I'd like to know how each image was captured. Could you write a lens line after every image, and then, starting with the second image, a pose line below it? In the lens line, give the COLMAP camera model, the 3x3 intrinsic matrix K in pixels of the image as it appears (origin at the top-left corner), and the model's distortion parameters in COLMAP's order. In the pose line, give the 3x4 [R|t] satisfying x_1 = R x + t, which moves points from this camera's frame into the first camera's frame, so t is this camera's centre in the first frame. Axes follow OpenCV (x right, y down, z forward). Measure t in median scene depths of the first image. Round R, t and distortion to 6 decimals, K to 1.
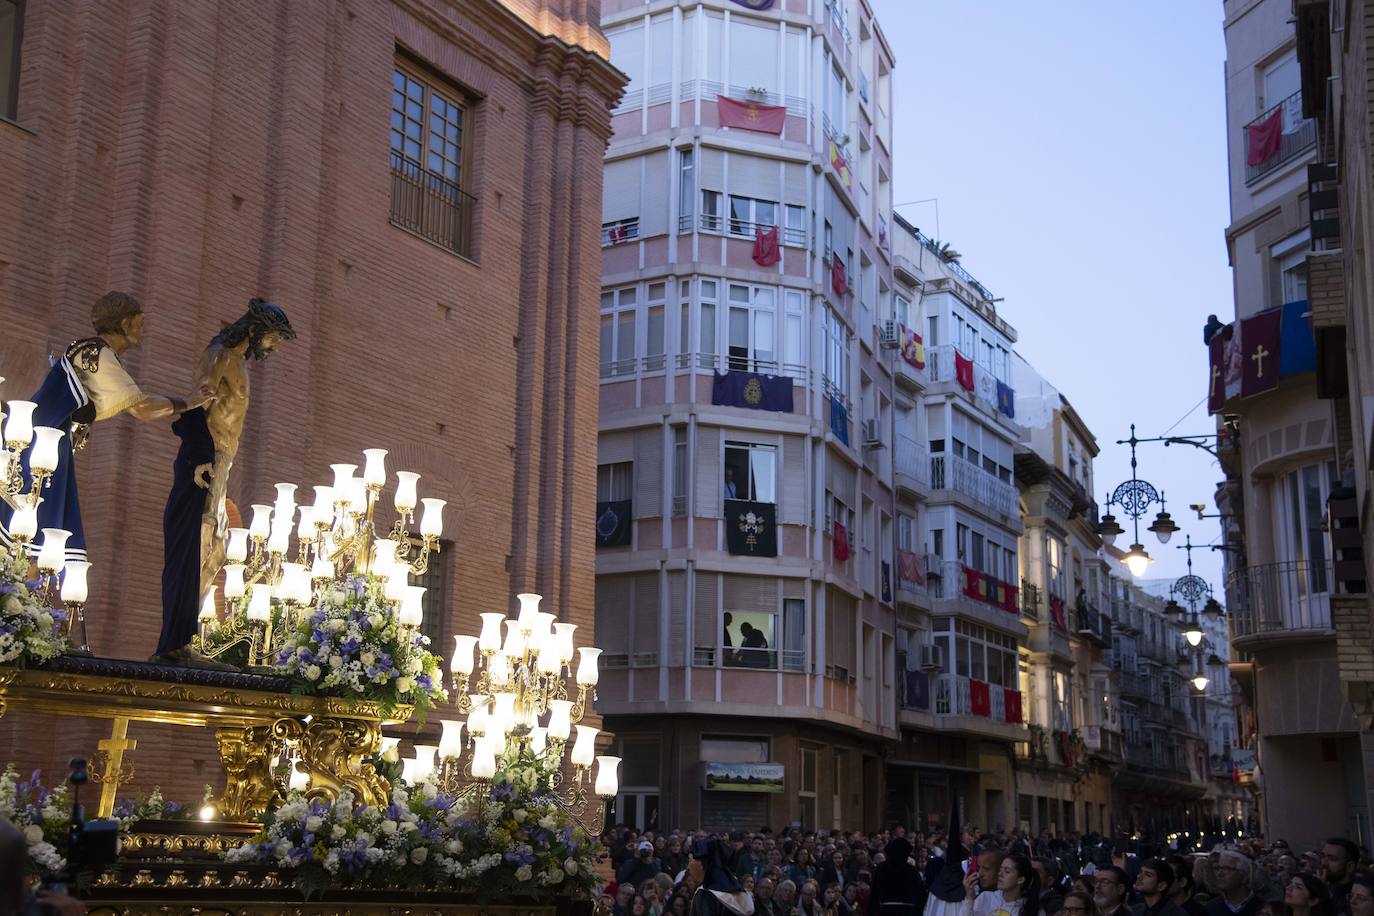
lens RADIAL K [[1684.3, 0, 683.1], [0, 1684.3, 457.5], [0, 0, 1]] dist [0.153540, 0.000000]
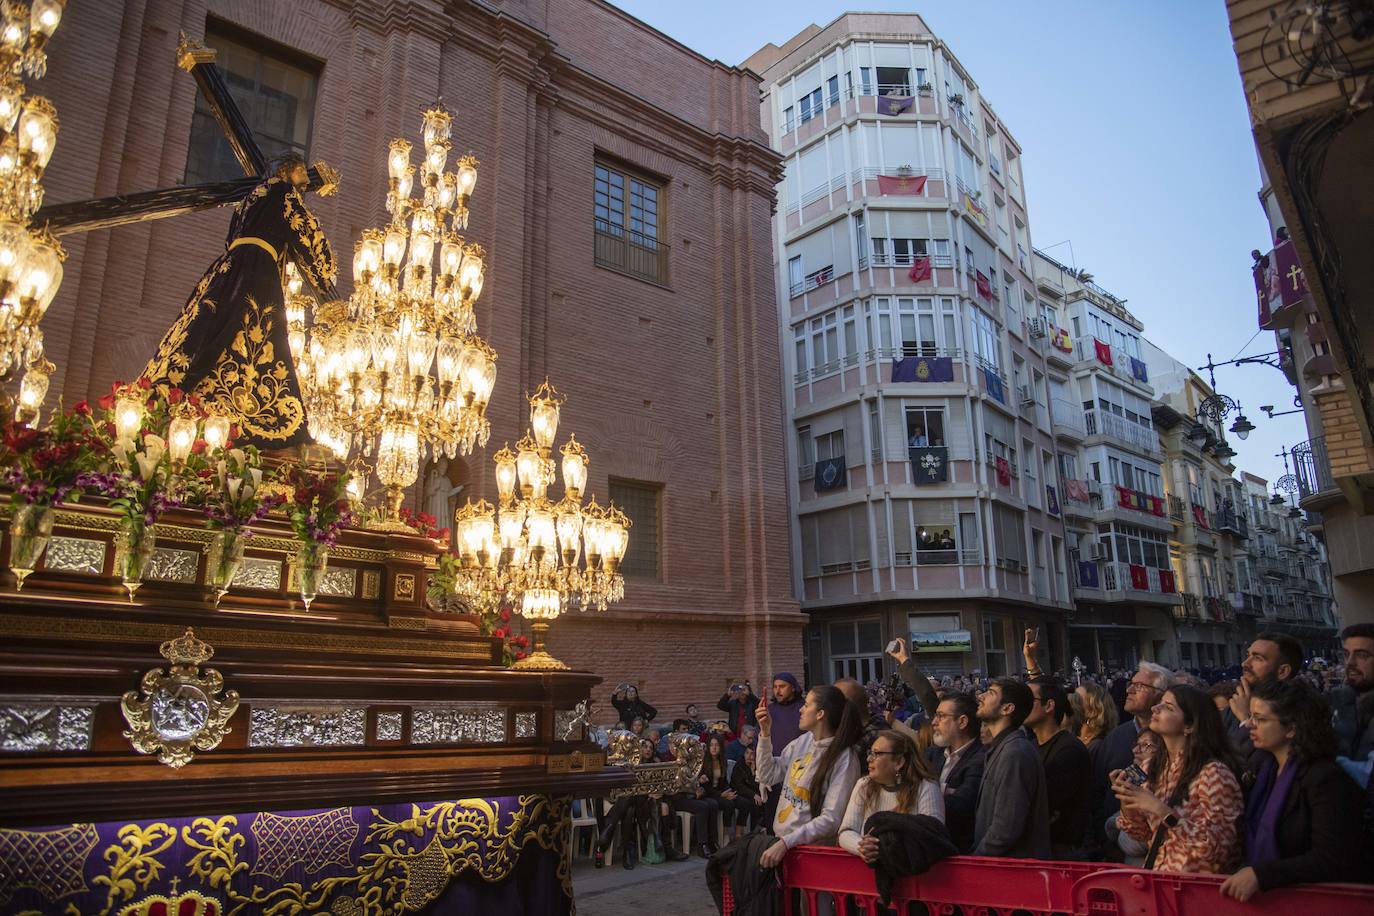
lens RADIAL K [[977.1, 0, 660.7], [0, 977.1, 452.7], [0, 0, 1]] dist [-0.098611, 0.063002]
pose [[0.944355, -0.111446, -0.309474, 0.075497], [0.104524, 0.993761, -0.038914, 0.037079], [0.311879, 0.004401, 0.950111, 0.153874]]
